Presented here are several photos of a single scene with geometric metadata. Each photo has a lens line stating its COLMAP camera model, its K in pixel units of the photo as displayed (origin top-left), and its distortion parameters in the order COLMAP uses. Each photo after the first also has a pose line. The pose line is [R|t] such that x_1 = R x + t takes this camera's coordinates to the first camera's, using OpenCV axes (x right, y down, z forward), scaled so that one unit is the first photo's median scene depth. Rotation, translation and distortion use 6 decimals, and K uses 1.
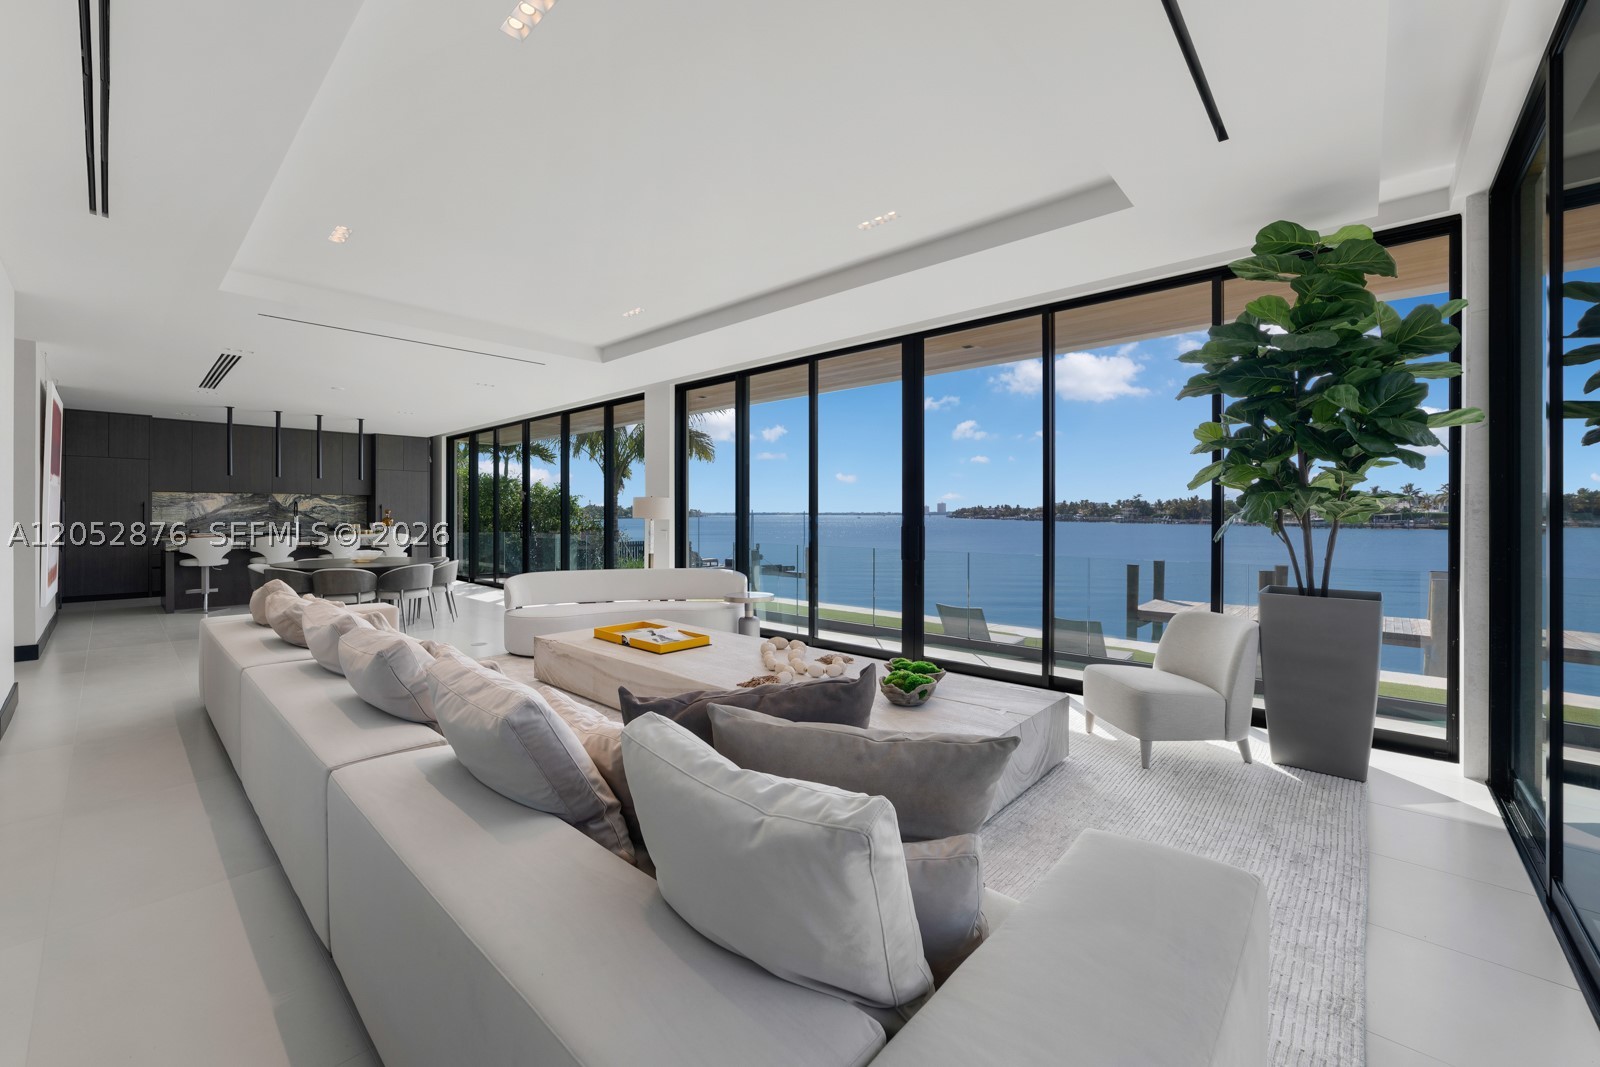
lens RADIAL K [[651.6, 0, 747.9], [0, 651.6, 514.5], [0, 0, 1]] dist [-0.008986, -0.000591]
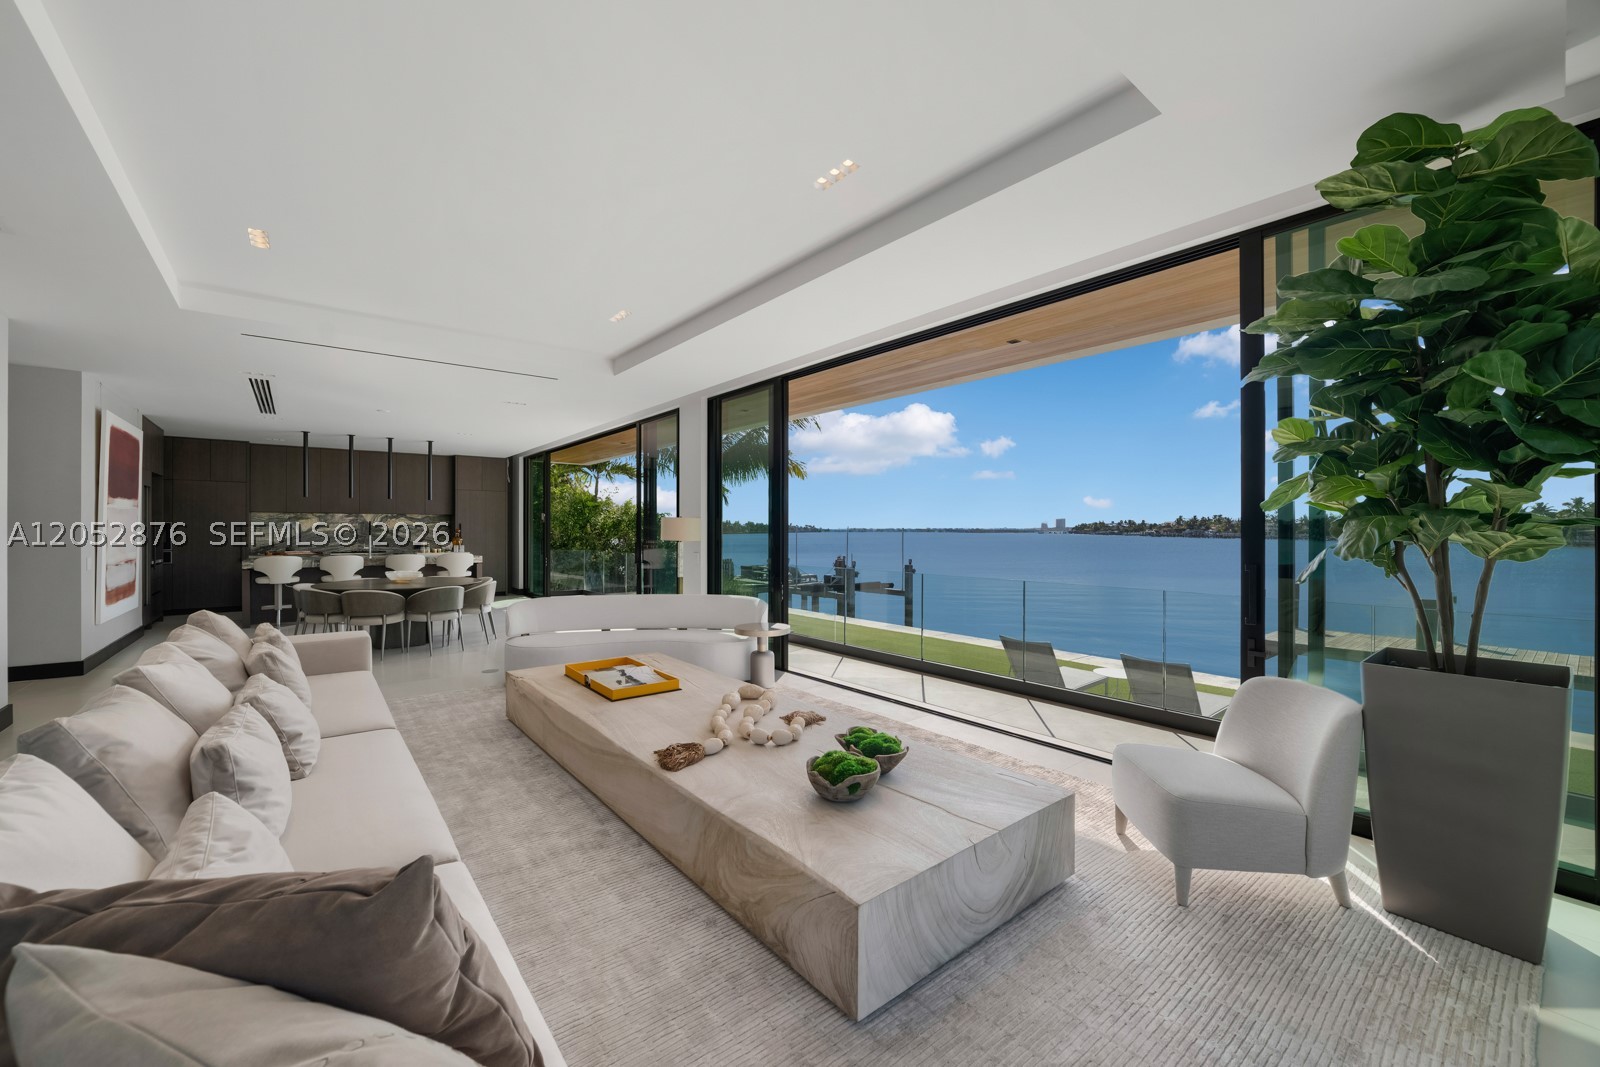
lens RADIAL K [[632.7, 0, 774.5], [0, 632.7, 531.3], [0, 0, 1]] dist [-0.006612, 0.000680]
pose [[0.990824, 0.000730, -0.135159, 0.234849], [-0.000462, 0.999998, 0.002010, -0.017792], [0.135160, -0.001929, 0.990822, 0.227871]]
